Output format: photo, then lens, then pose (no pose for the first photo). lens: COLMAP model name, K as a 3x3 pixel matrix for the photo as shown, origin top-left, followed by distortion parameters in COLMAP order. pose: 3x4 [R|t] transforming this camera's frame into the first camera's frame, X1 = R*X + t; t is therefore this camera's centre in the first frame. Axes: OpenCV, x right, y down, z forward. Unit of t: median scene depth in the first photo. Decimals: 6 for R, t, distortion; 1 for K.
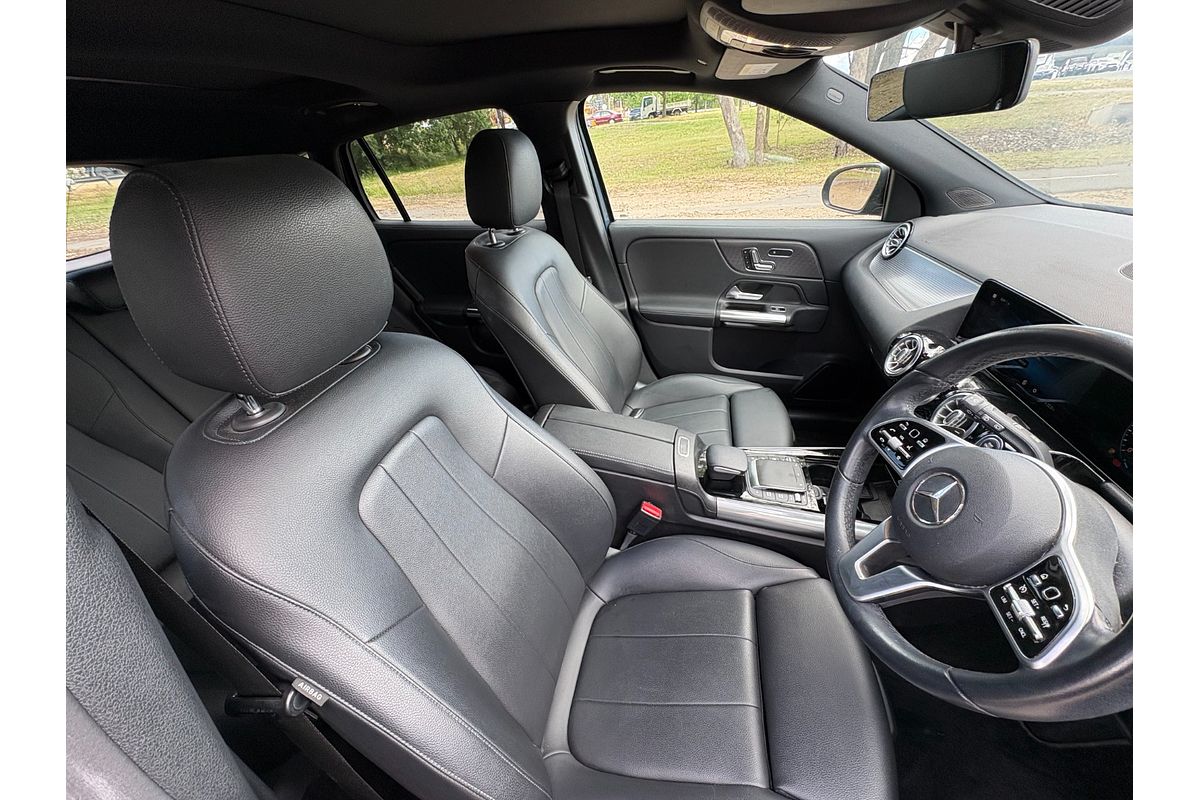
lens RADIAL K [[425.2, 0, 600.1], [0, 425.2, 401.8], [0, 0, 1]] dist [0.000034, -0.000116]
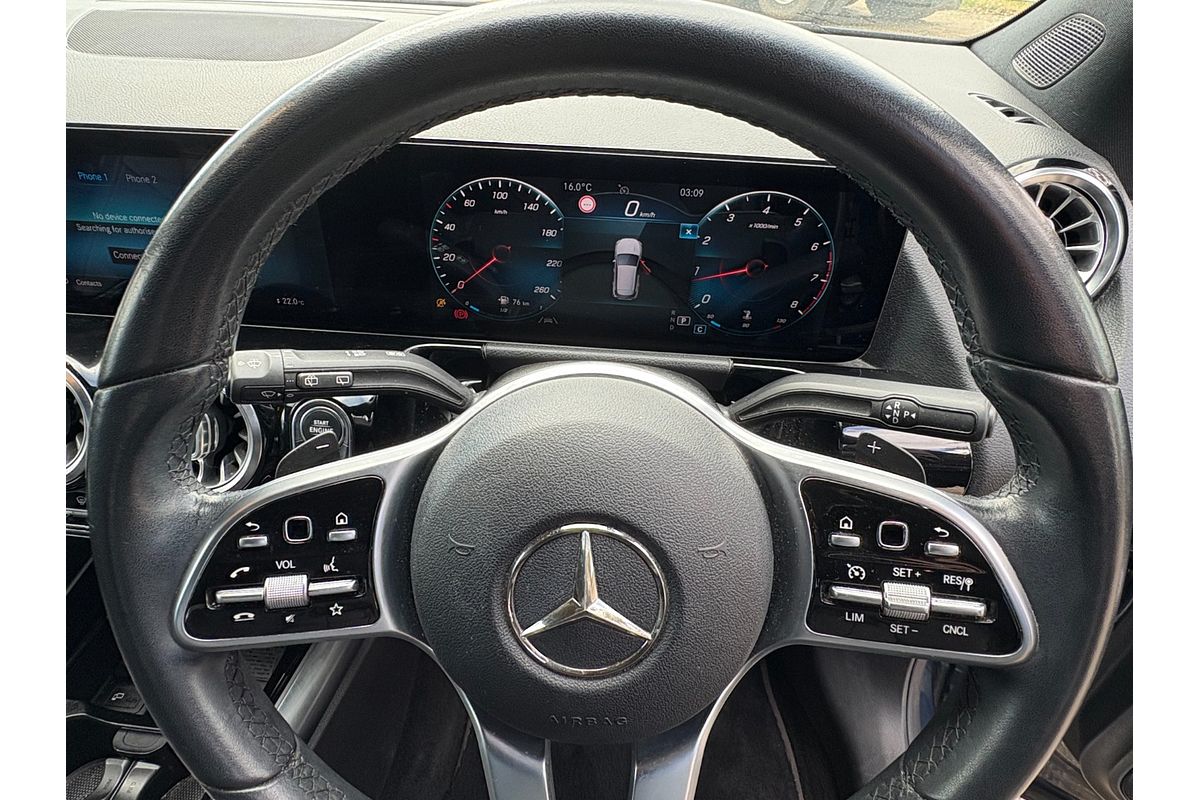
lens RADIAL K [[675.5, 0, 576.9], [0, 675.5, 396.5], [0, 0, 1]] dist [-0.006375, 0.000513]
pose [[-0.097933, -0.522880, 0.846762, 0.198798], [0.530969, 0.692180, 0.488834, -0.072161], [-0.841713, 0.497477, 0.209846, 0.383850]]
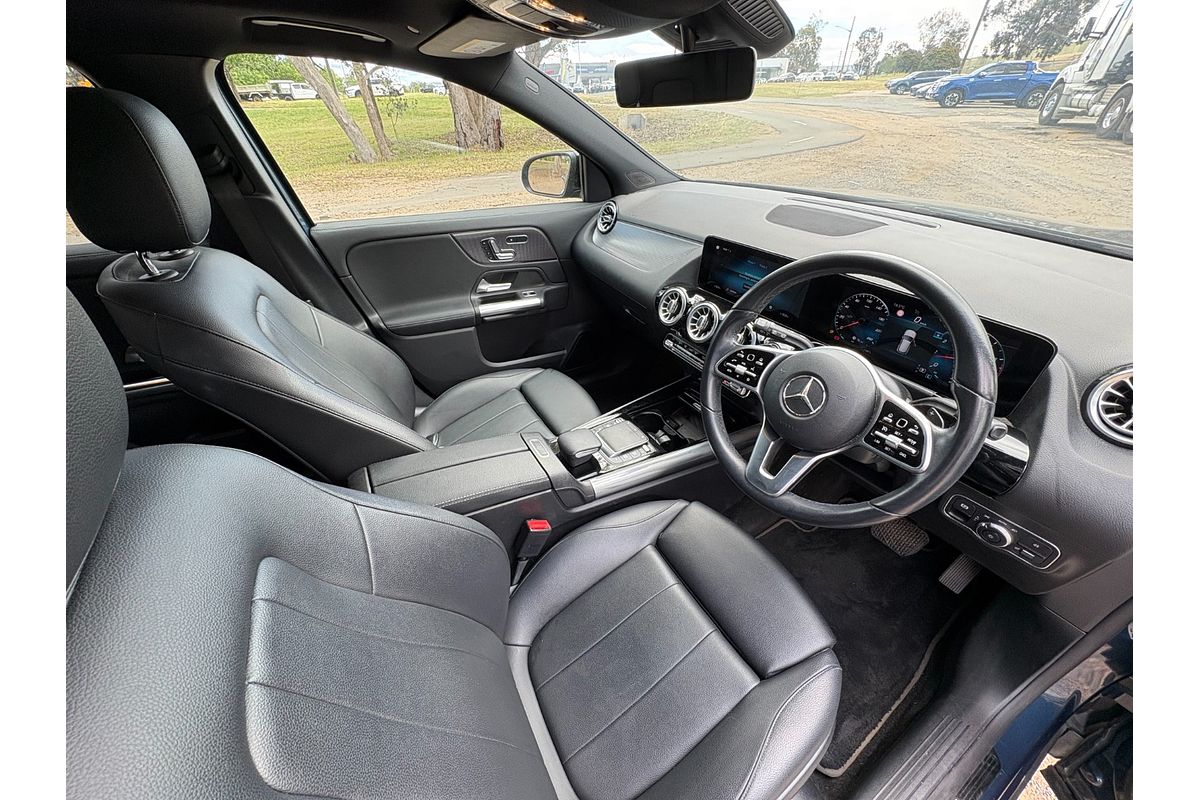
lens RADIAL K [[425.2, 0, 600.3], [0, 425.2, 401.3], [0, 0, 1]] dist [0.000034, -0.000116]
pose [[0.739969, -0.337628, 0.581768, -0.215489], [0.333212, 0.935314, 0.118984, -0.059334], [-0.584308, 0.105808, 0.804605, 0.143996]]
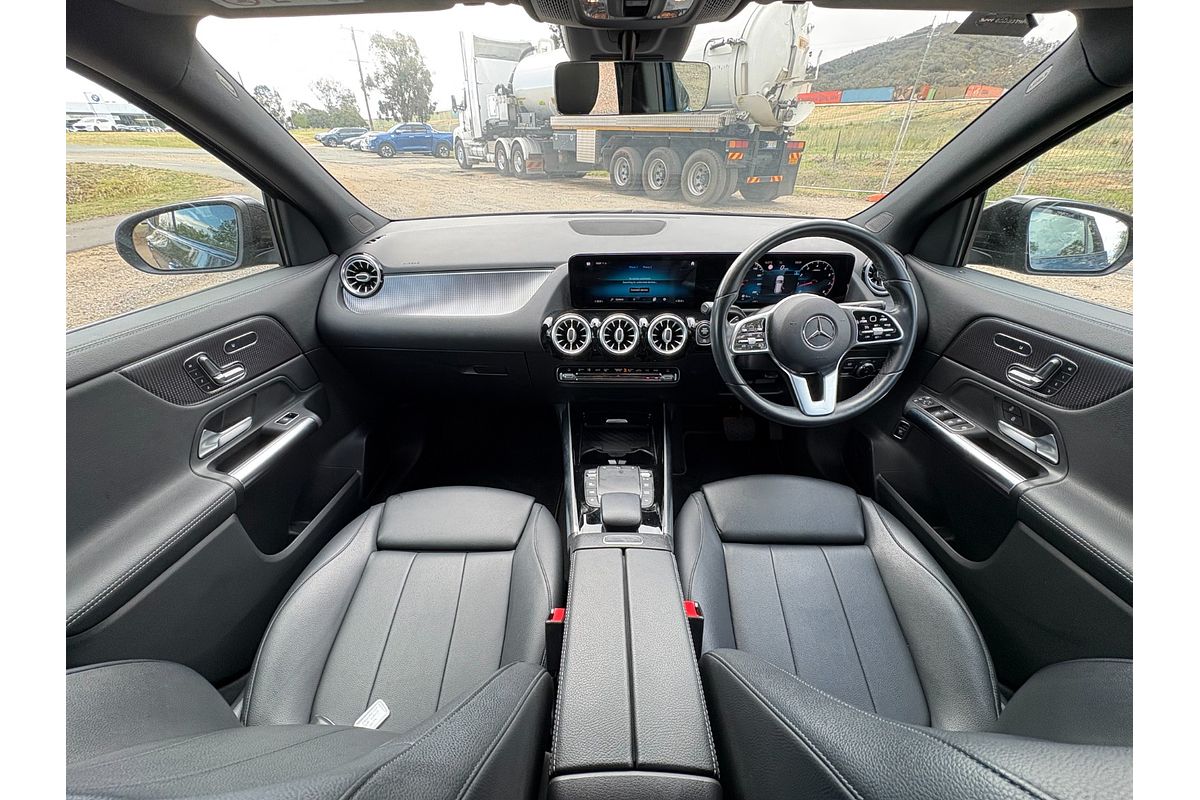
lens RADIAL K [[425.2, 0, 597.6], [0, 425.2, 398.1], [0, 0, 1]] dist [0.000034, -0.000116]
pose [[-0.187063, -0.436438, 0.880073, -0.325790], [0.550137, 0.695680, 0.461929, -0.419145], [-0.813853, 0.570571, 0.109964, 0.804249]]
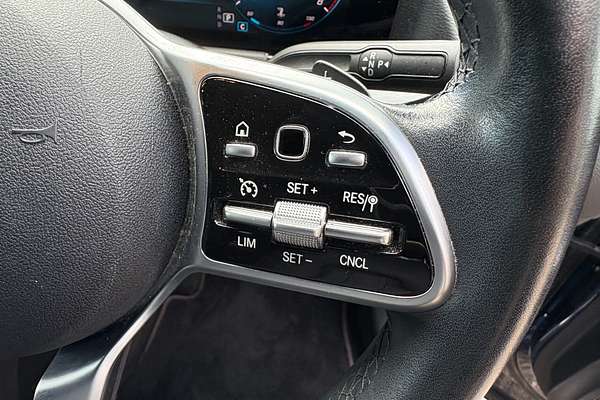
lens RADIAL K [[373.4, 0, 266.2], [0, 373.4, 203.7], [0, 0, 1]] dist [-0.007356, -0.000697]
pose [[-0.012113, -0.605124, 0.796039, 0.277755], [0.523486, 0.674446, 0.520659, 0.109719], [-0.851948, 0.423022, 0.308604, 0.340264]]
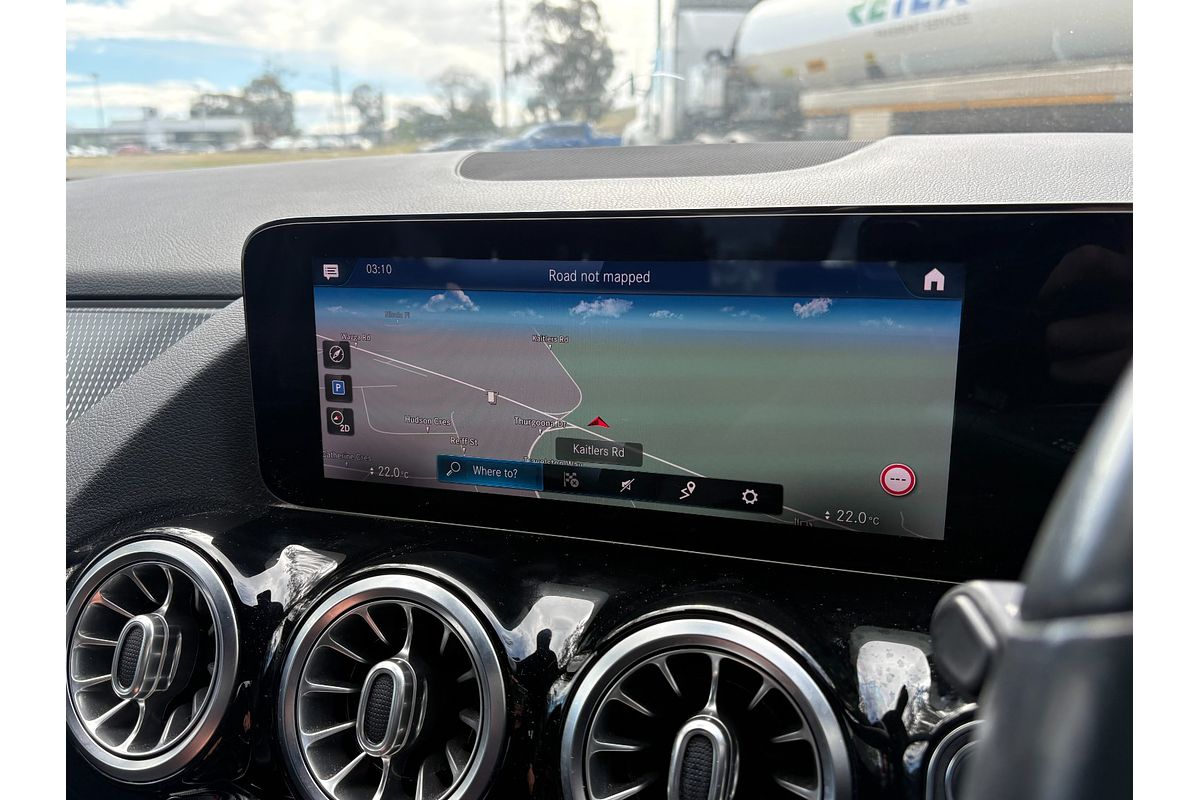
lens RADIAL K [[880.9, 0, 602.2], [0, 880.9, 405.5], [0, 0, 1]] dist [-0.001619, -0.003345]
pose [[0.137438, -0.194602, 0.971206, 0.332127], [0.556114, 0.826549, 0.086920, -0.107073], [-0.819664, 0.528155, 0.221820, 0.601038]]
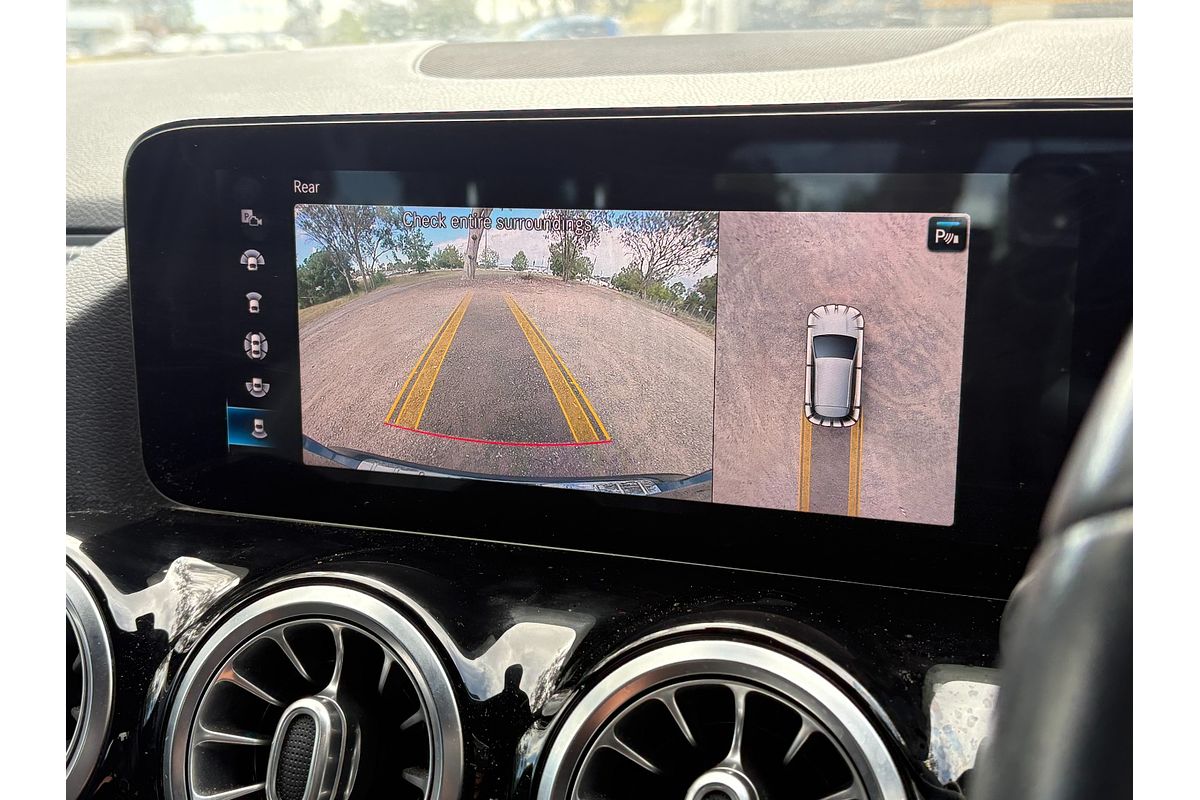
lens RADIAL K [[1279.1, 0, 600.2], [0, 1279.1, 400.8], [0, 0, 1]] dist [-0.000439, 0.000000]
pose [[0.161830, -0.173908, 0.971374, 0.301690], [0.549181, 0.833704, 0.057767, -0.090862], [-0.819885, 0.524112, 0.230425, 0.596065]]
